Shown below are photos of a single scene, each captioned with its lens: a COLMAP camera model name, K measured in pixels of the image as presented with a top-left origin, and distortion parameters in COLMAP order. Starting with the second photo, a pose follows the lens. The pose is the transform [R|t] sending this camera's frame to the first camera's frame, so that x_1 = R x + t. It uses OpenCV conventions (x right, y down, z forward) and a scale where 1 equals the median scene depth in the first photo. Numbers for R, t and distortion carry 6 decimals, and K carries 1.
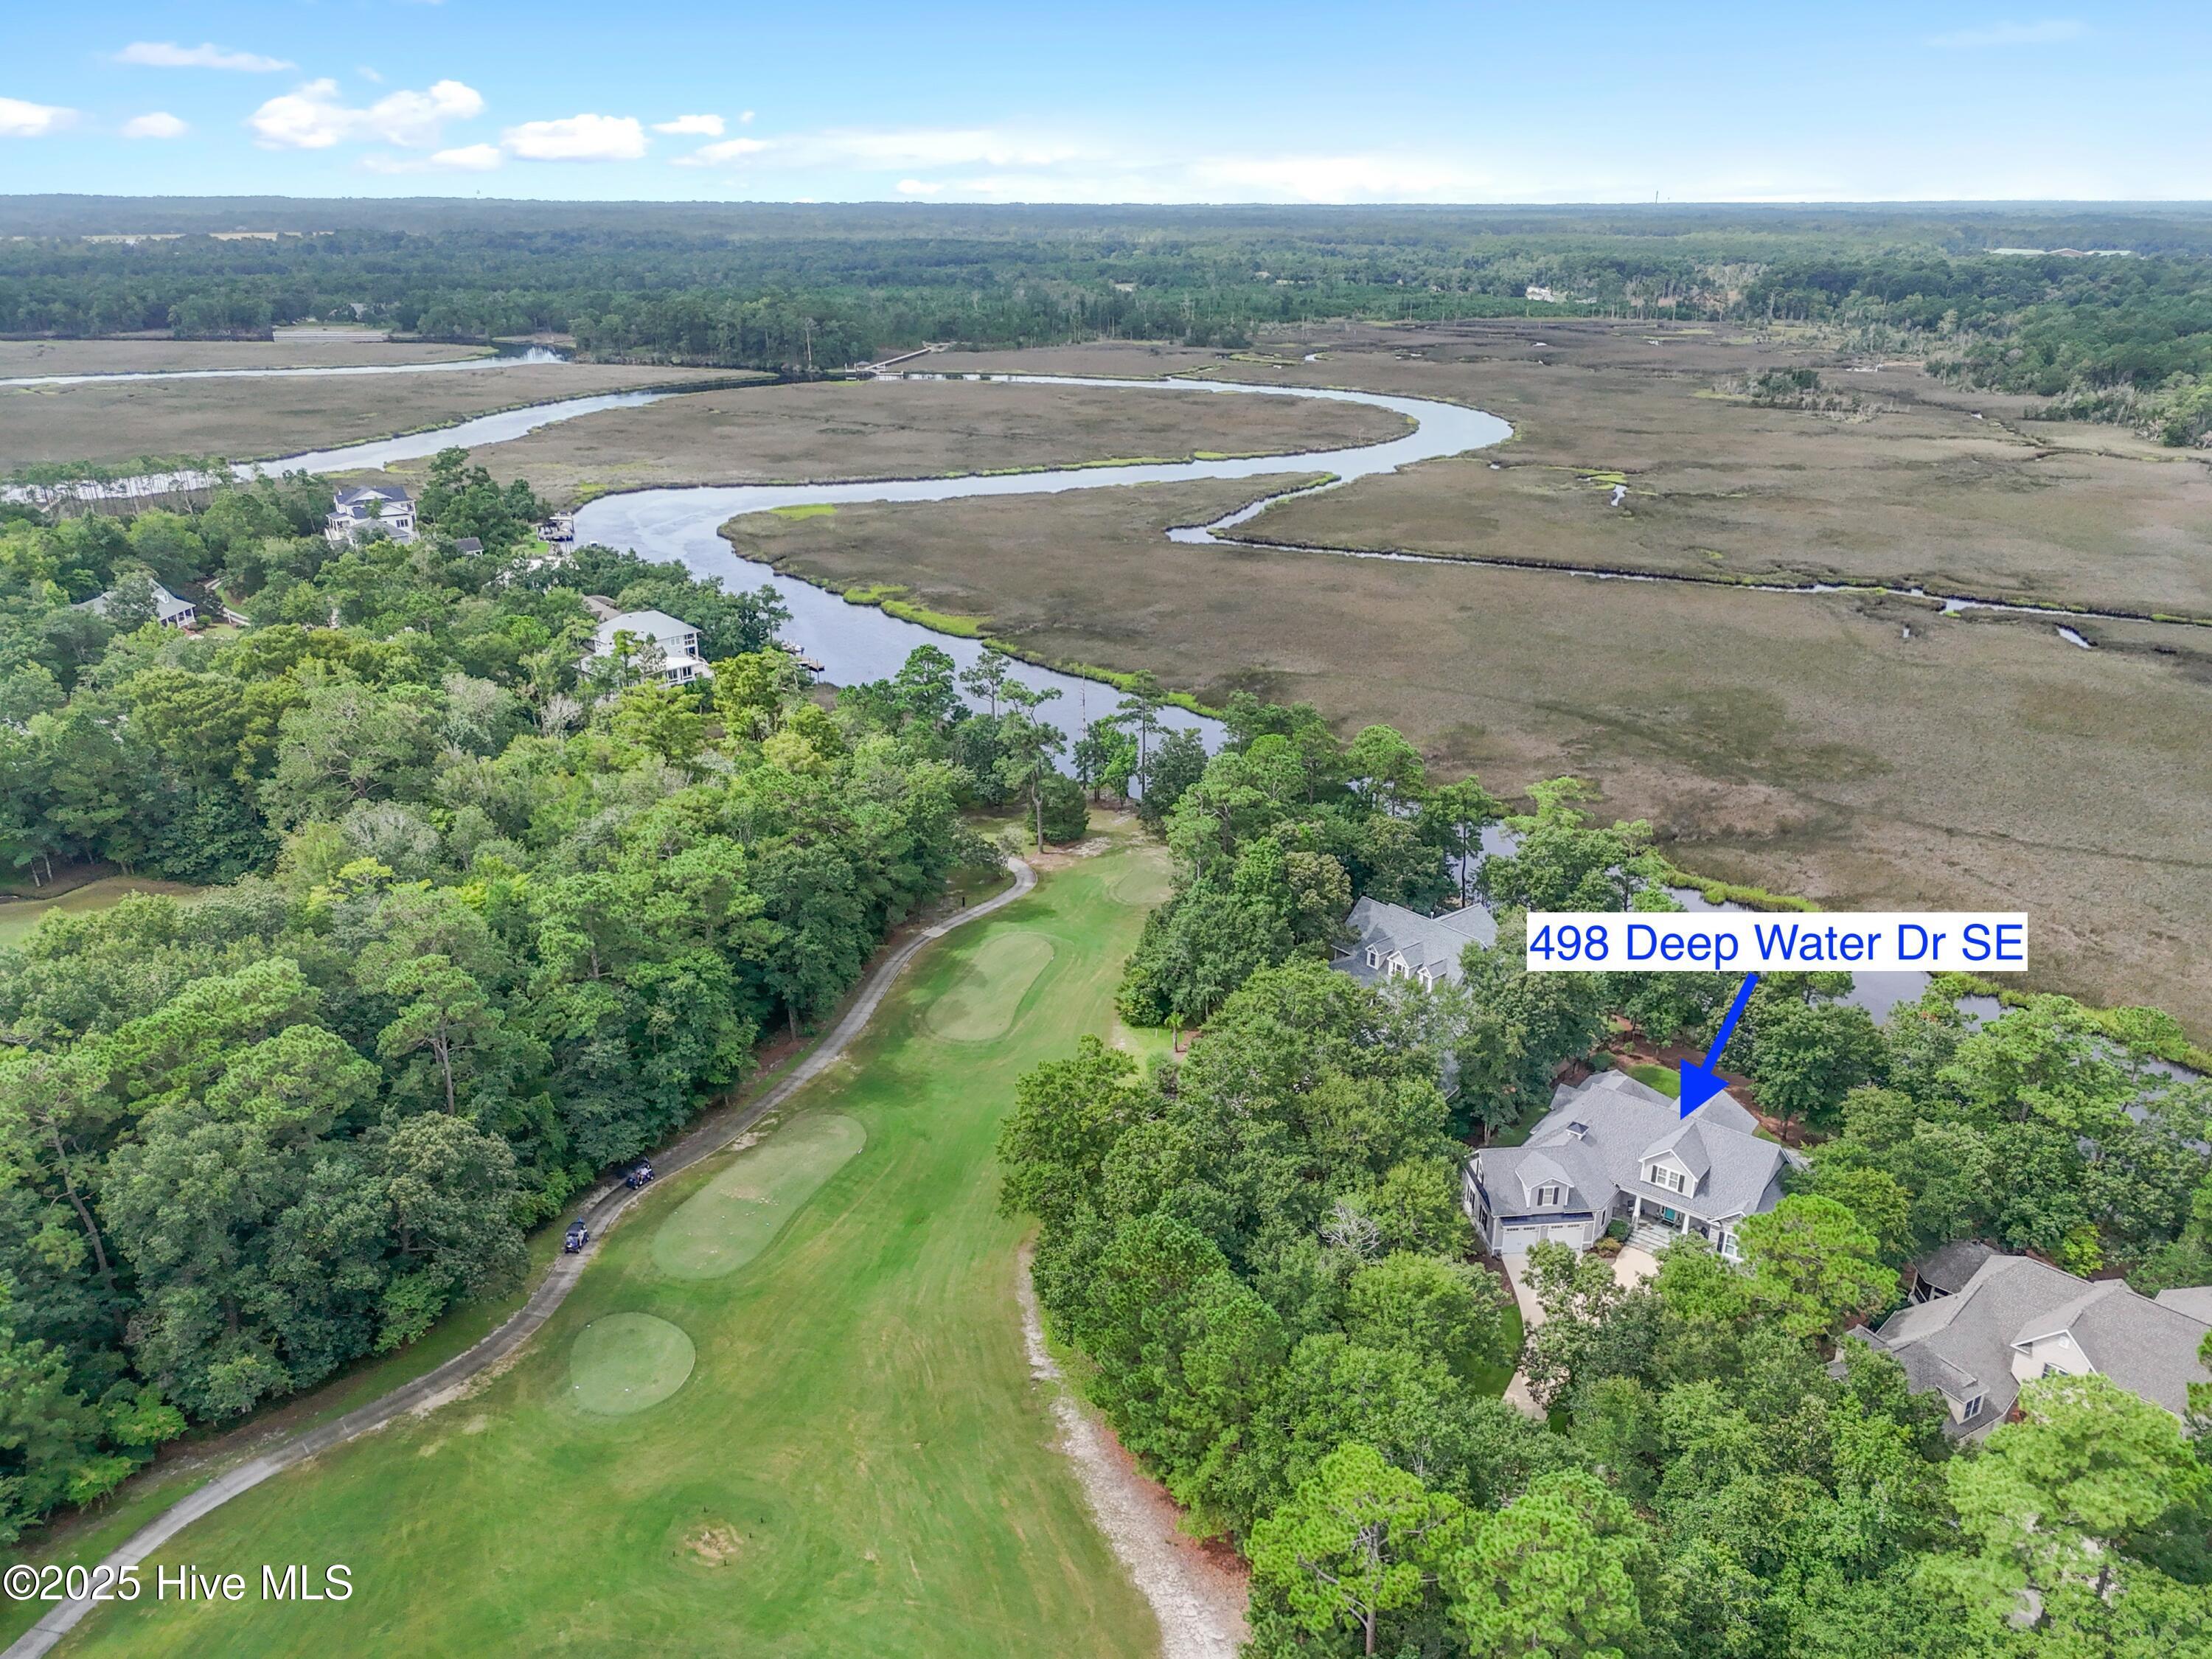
lens RADIAL K [[1619.4, 0, 1114.9], [0, 1619.4, 837.4], [0, 0, 1]] dist [0.071806, -0.067667]
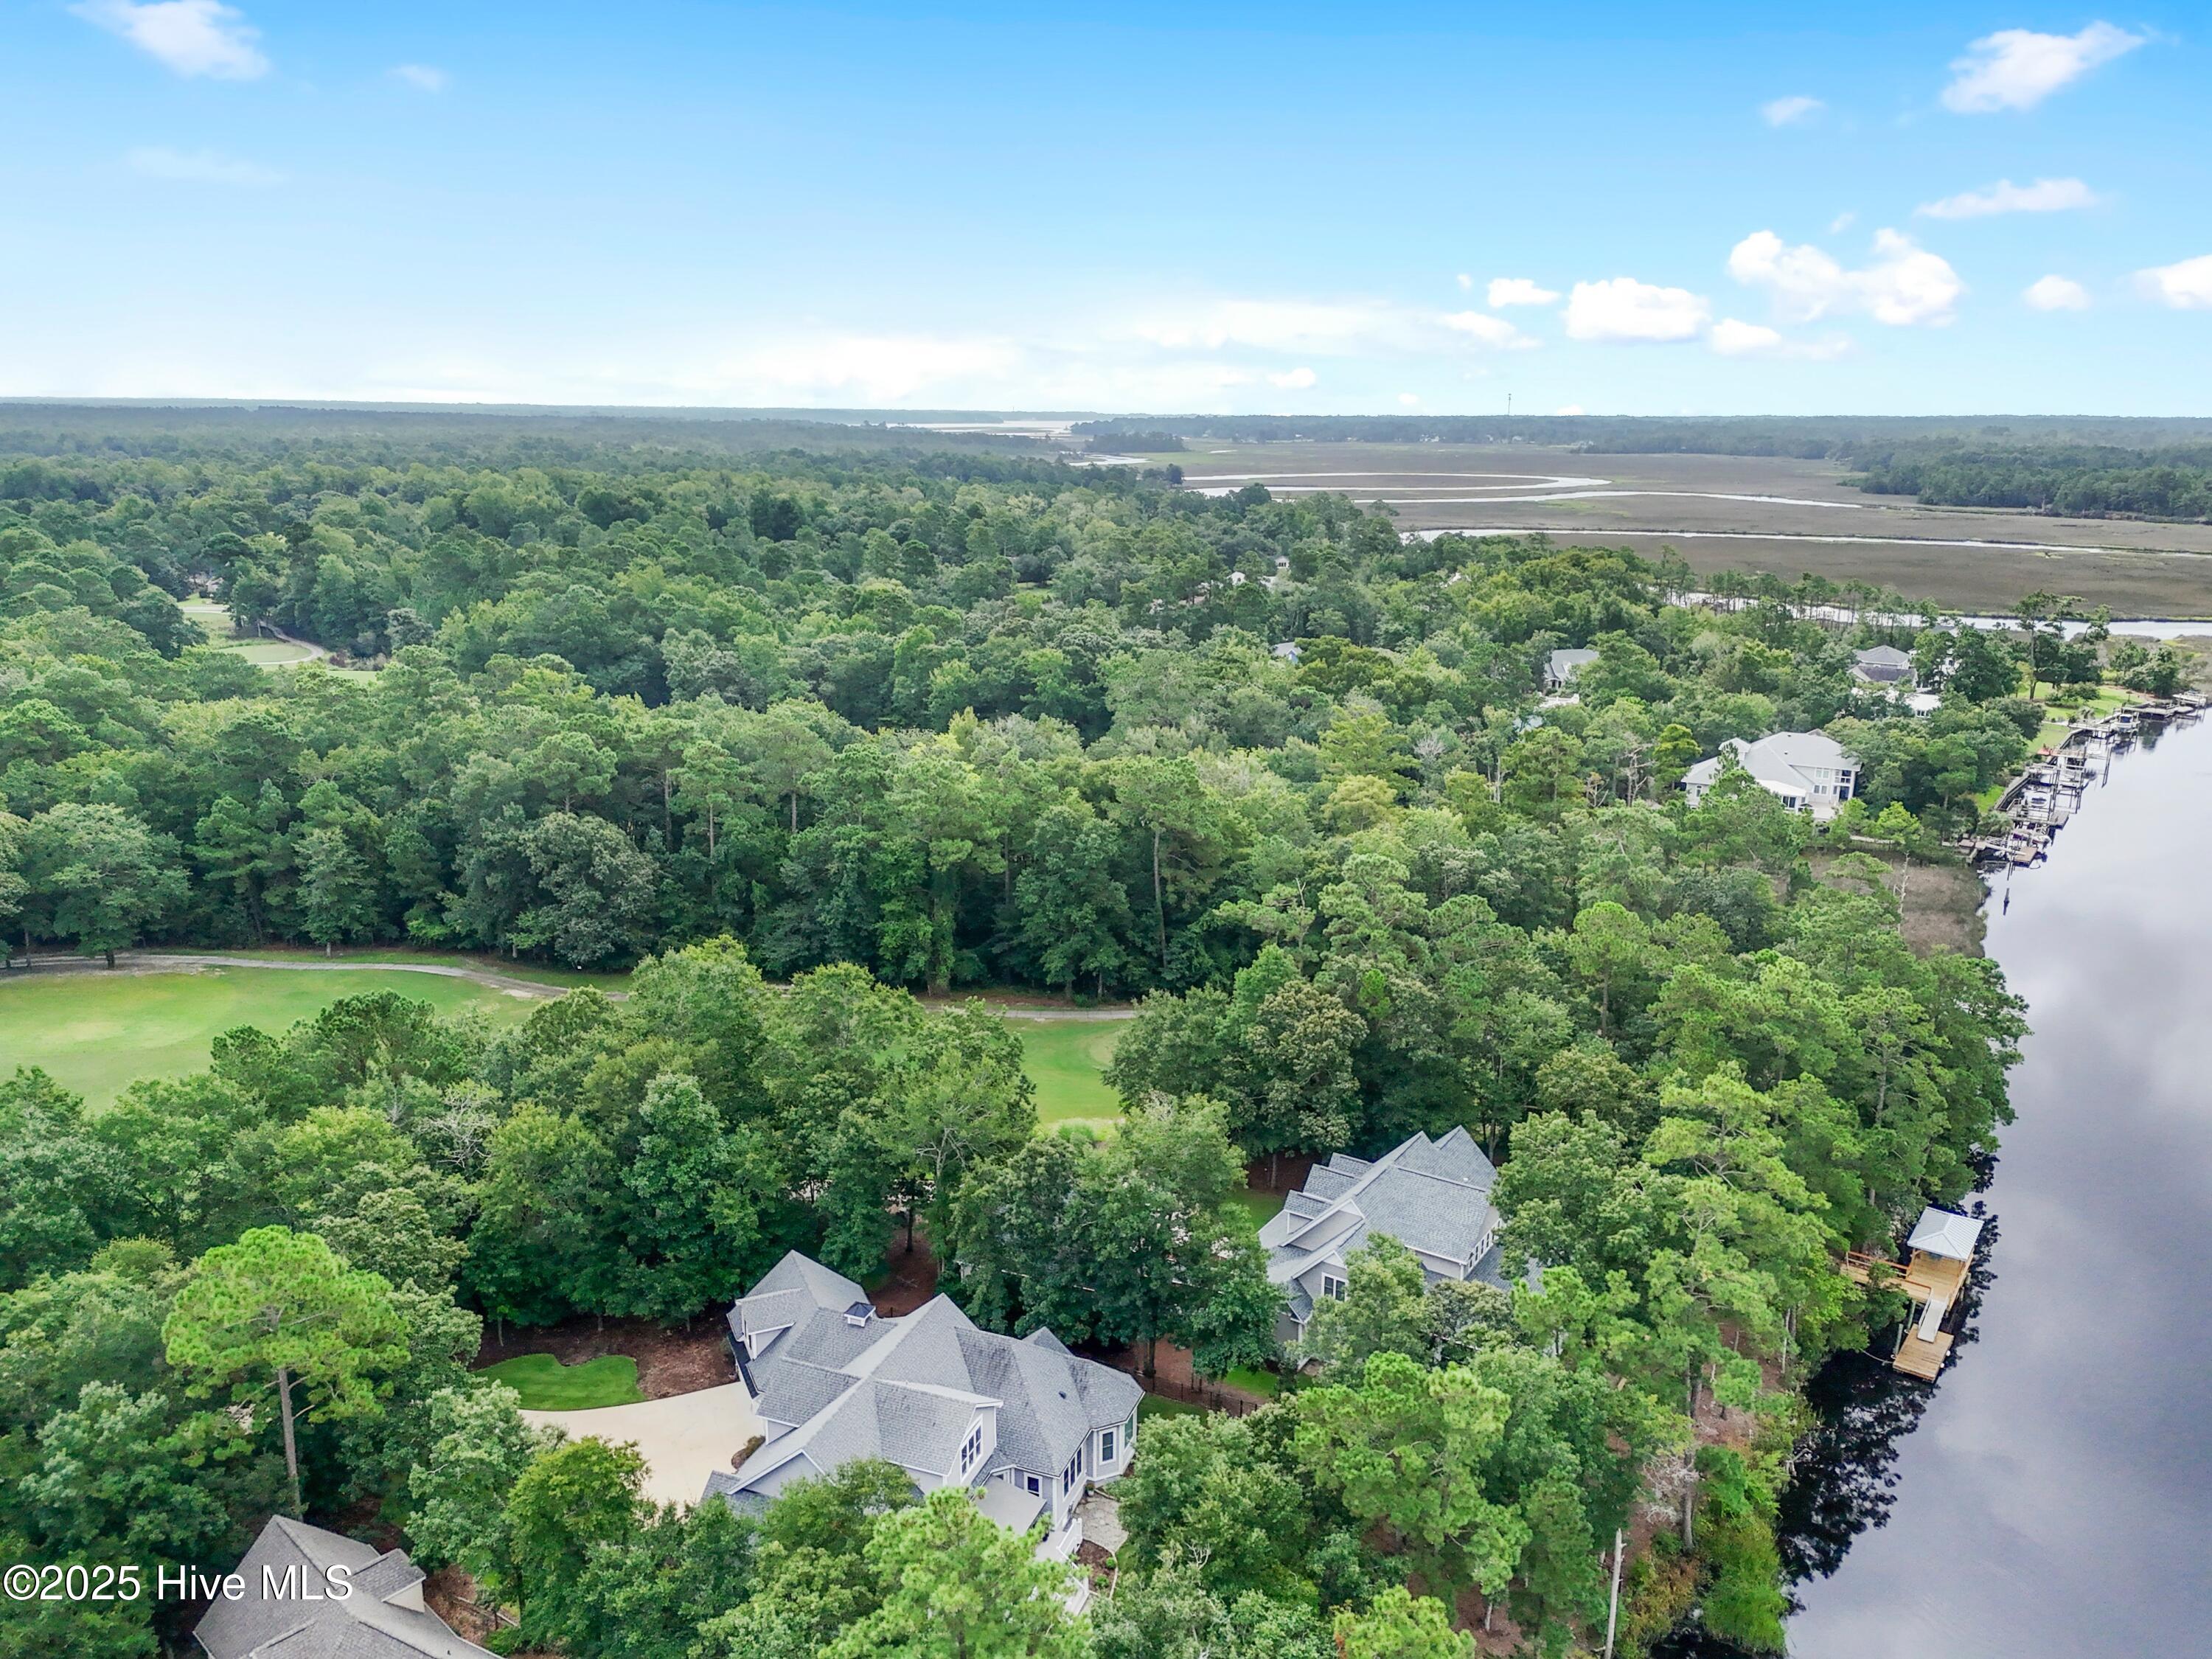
lens RADIAL K [[1619.4, 0, 1103.2], [0, 1619.4, 820.7], [0, 0, 1]] dist [0.071806, -0.067667]
pose [[0.285016, 0.229479, -0.930648, 0.611221], [-0.353643, 0.927597, 0.120422, -0.094046], [0.890900, 0.294795, 0.345534, 0.517968]]
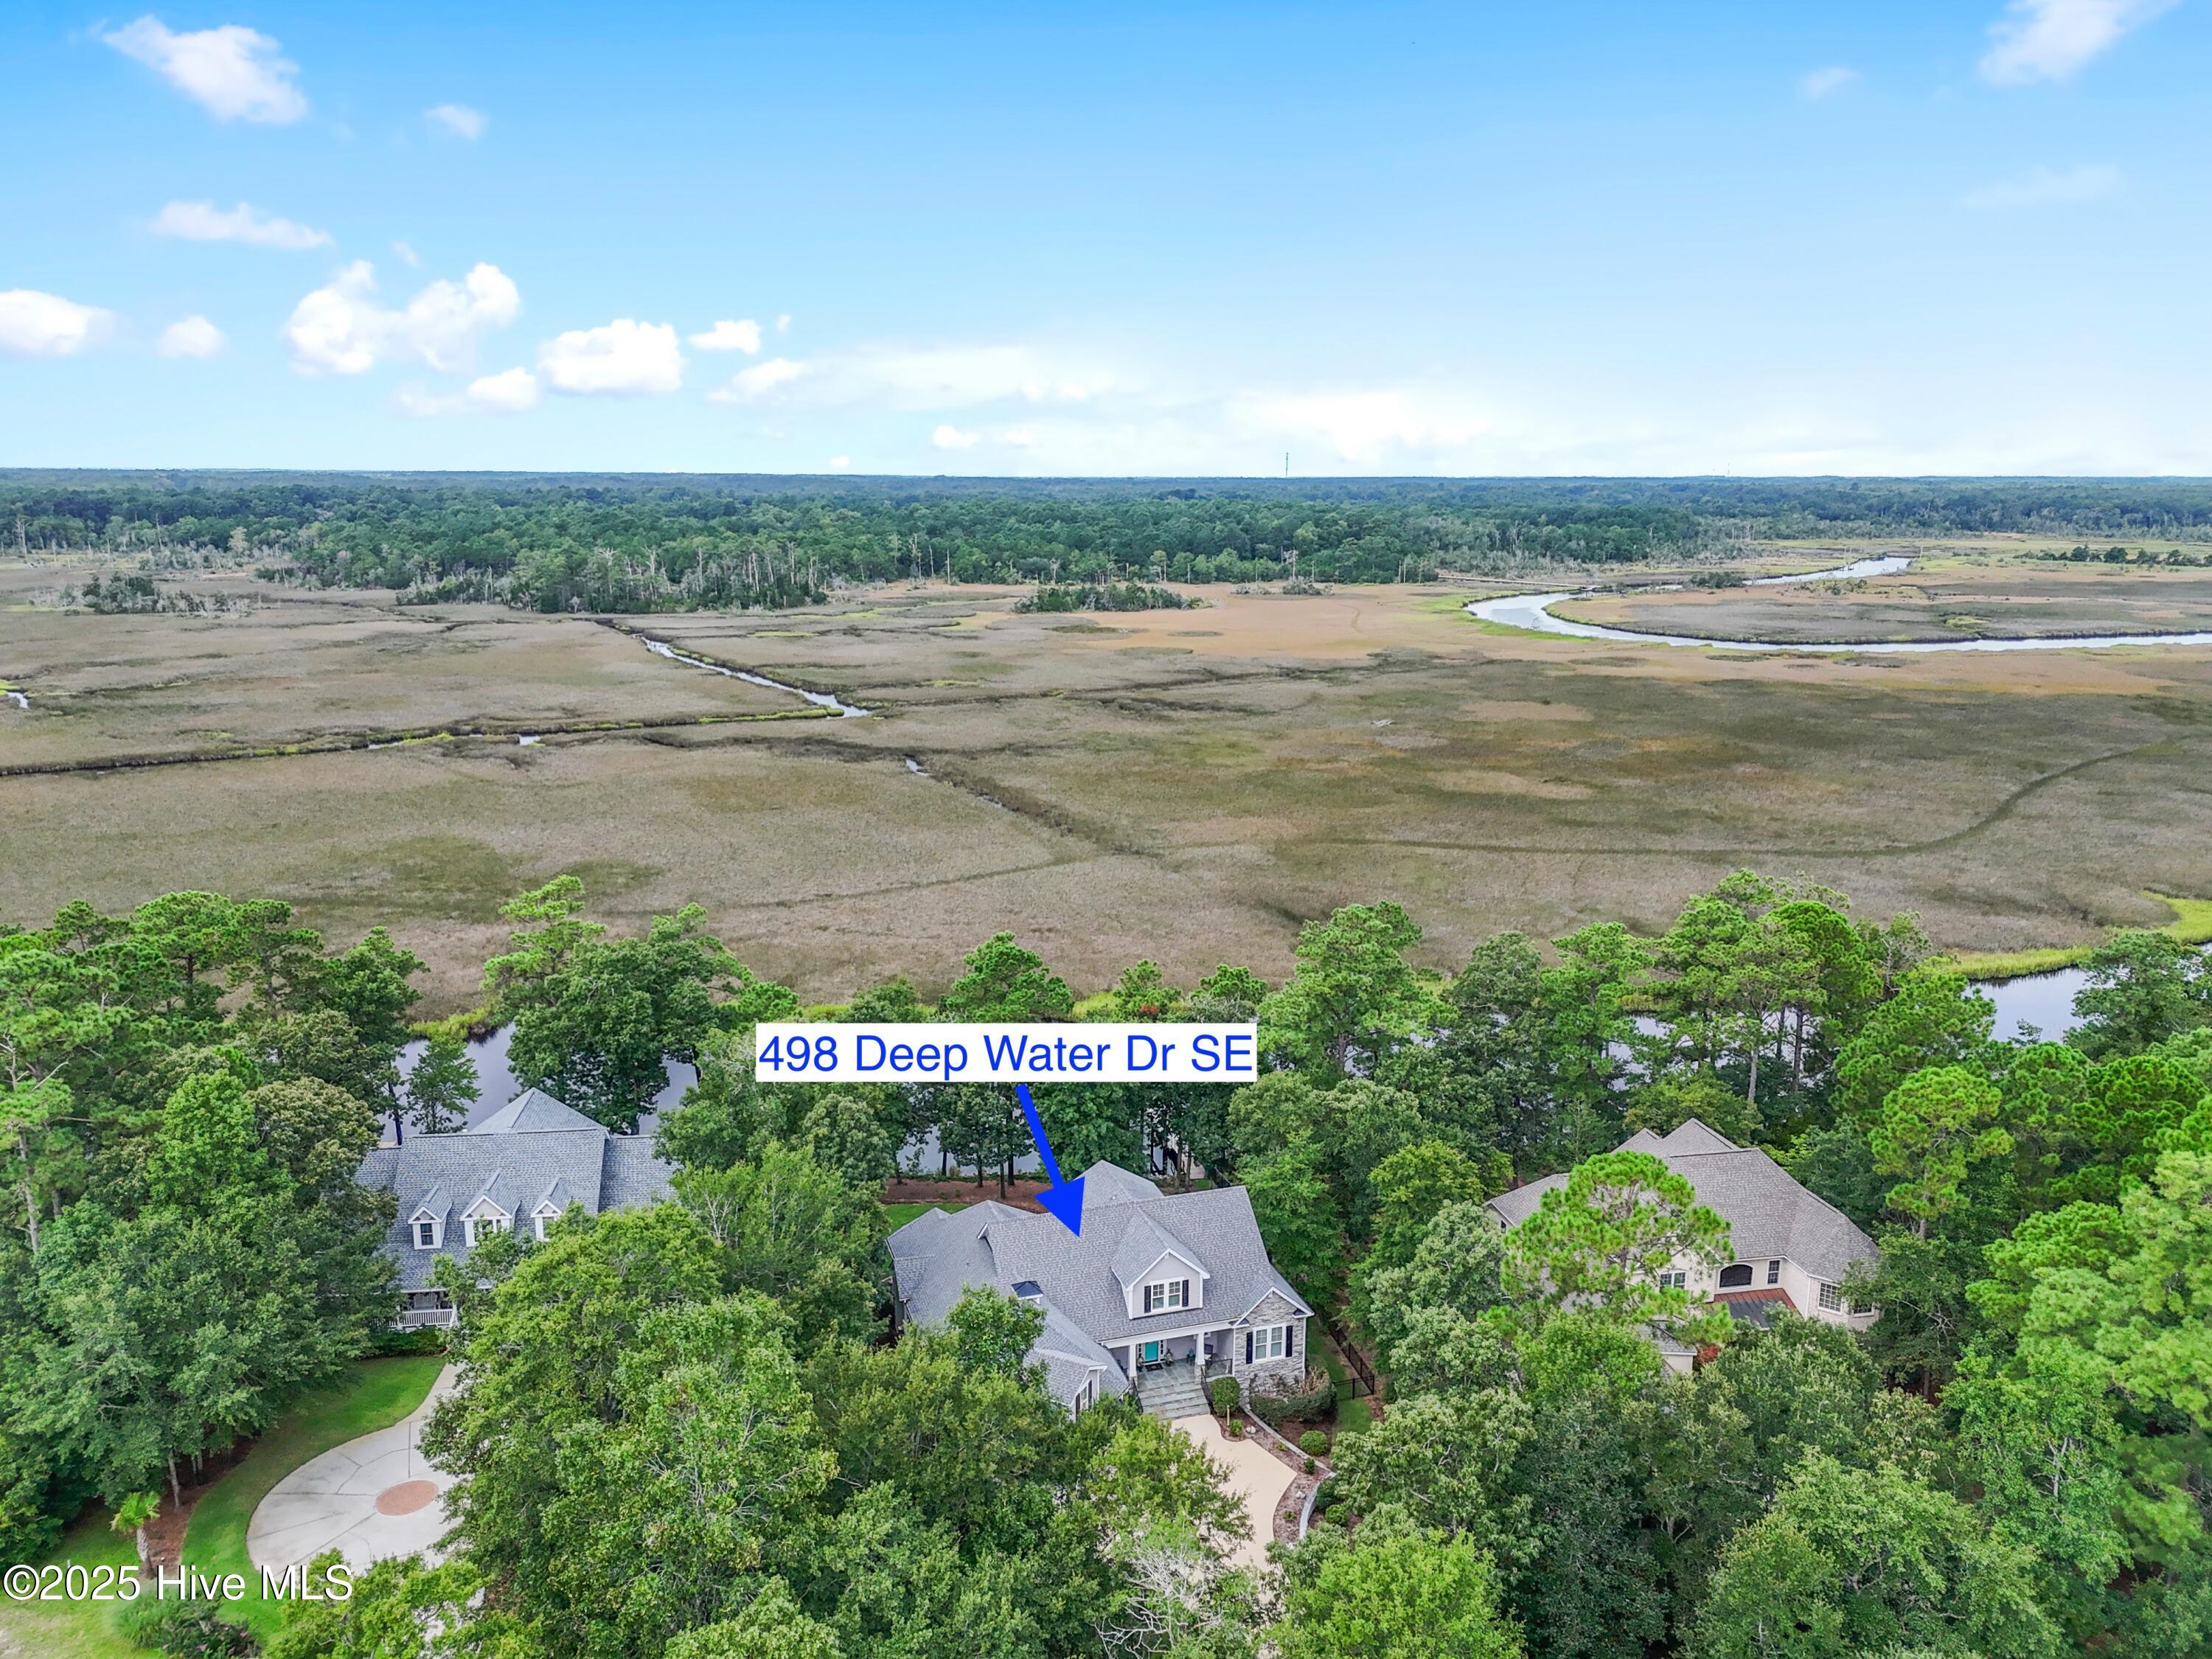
lens RADIAL K [[1619.4, 0, 1109.3], [0, 1619.4, 810.7], [0, 0, 1]] dist [0.071806, -0.067667]
pose [[0.557617, -0.173328, 0.811801, -0.122456], [0.304156, 0.952606, -0.005530, 0.008046], [-0.772368, 0.249998, 0.583909, 0.365585]]
